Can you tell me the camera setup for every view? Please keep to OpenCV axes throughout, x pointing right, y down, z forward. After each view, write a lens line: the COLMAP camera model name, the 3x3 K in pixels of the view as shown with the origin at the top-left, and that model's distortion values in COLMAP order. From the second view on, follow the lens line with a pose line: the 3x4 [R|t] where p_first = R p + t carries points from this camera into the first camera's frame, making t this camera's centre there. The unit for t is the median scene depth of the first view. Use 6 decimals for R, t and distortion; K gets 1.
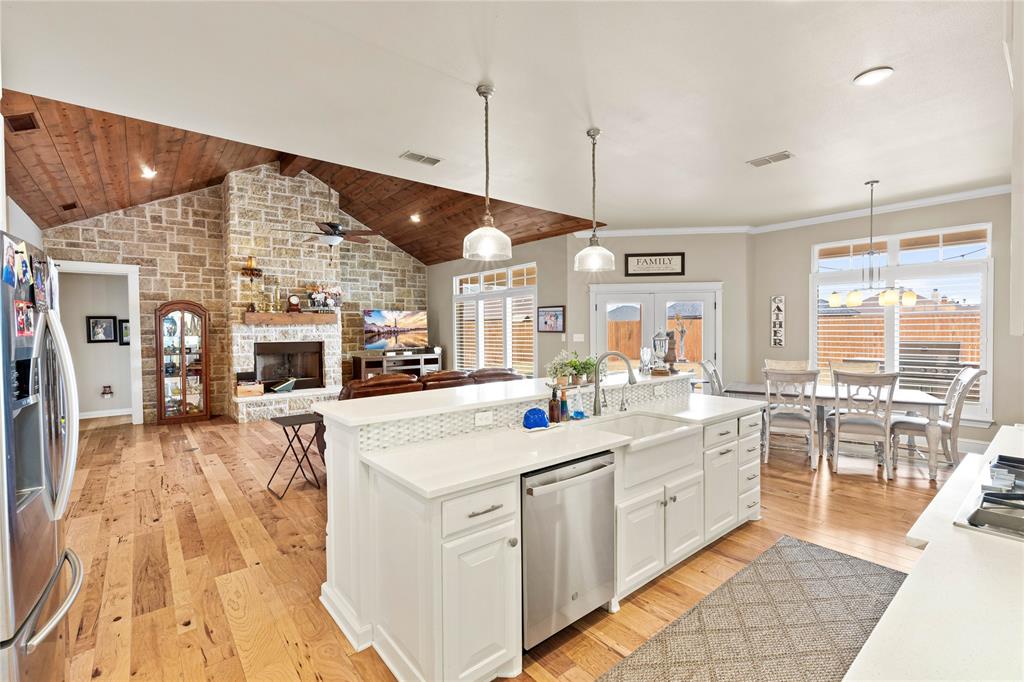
lens RADIAL K [[455.7, 0, 518.2], [0, 455.7, 338.3], [0, 0, 1]] dist [0.005629, 0.000029]
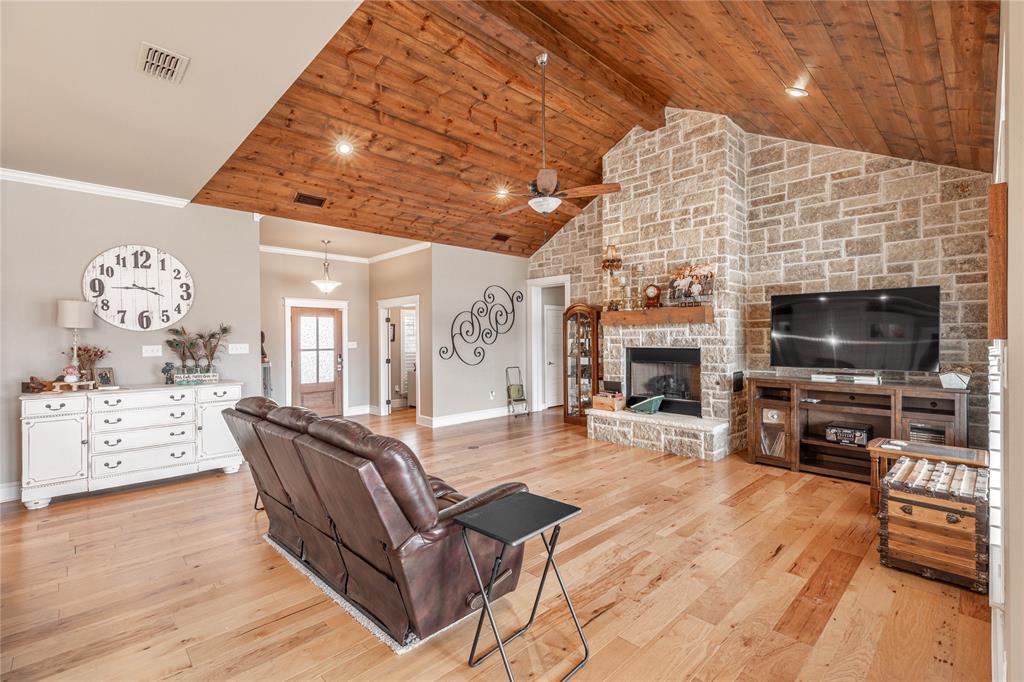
lens RADIAL K [[455.7, 0, 518.2], [0, 455.7, 338.3], [0, 0, 1]] dist [0.005629, 0.000029]
pose [[0.081374, 0.009799, -0.996635, 0.237945], [-0.012373, 0.999885, 0.008820, -0.012069], [0.996607, 0.011614, 0.081486, 0.731513]]
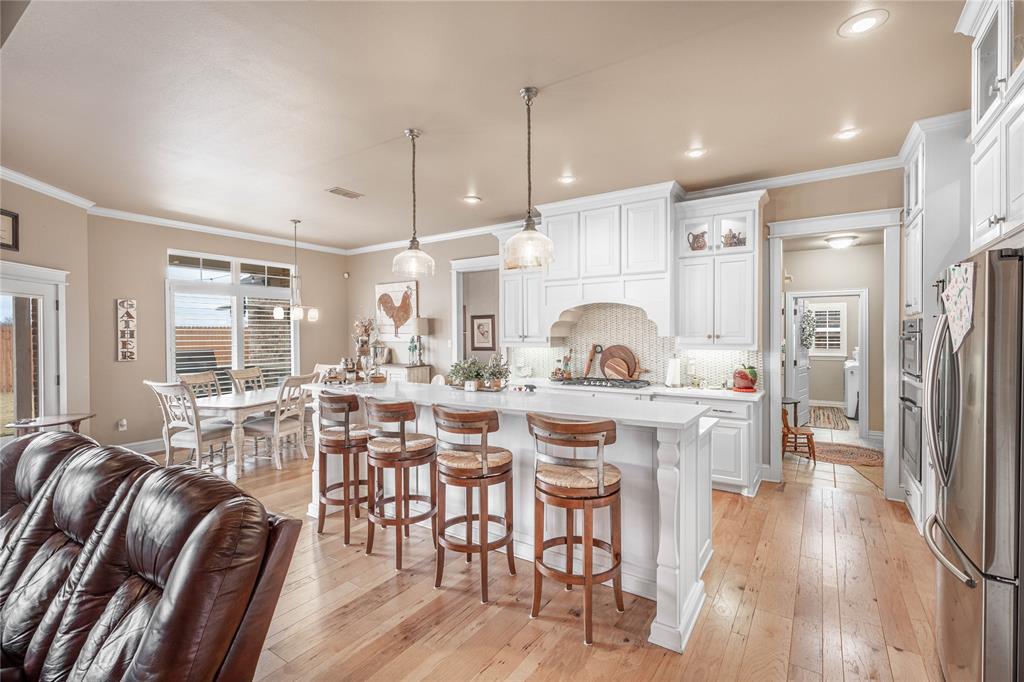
lens RADIAL K [[456.2, 0, 517.6], [0, 456.2, 337.4], [0, 0, 1]] dist [0.001447, 0.000531]
pose [[-0.286910, 0.003252, 0.957952, -0.361338], [0.028007, 0.999595, 0.004995, -0.007183], [-0.957548, 0.028262, -0.286885, 0.480379]]
